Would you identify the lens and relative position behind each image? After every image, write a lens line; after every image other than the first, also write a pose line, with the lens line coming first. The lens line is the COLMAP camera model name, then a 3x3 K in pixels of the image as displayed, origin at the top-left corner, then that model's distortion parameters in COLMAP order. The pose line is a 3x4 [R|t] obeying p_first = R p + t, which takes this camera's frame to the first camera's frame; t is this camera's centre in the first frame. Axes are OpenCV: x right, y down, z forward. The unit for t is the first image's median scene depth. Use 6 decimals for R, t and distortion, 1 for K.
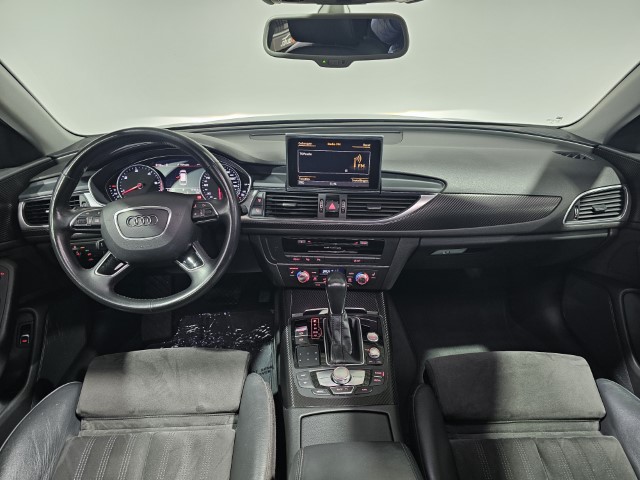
lens RADIAL K [[435.4, 0, 317.5], [0, 435.4, 241.2], [0, 0, 1]] dist [0.043456, -0.024707]
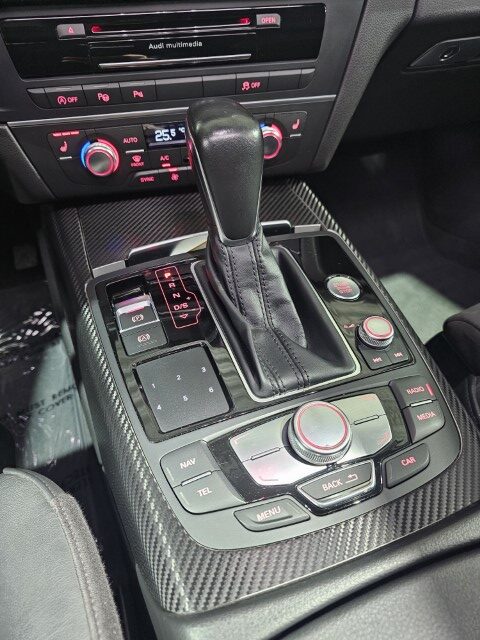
lens RADIAL K [[435.4, 0, 240.6], [0, 435.4, 322.5], [0, 0, 1]] dist [0.043456, -0.024707]
pose [[0.944405, -0.204968, 0.257075, -0.047243], [0.127231, 0.948809, 0.289091, 0.126144], [-0.303169, -0.240311, 0.922138, 0.655133]]
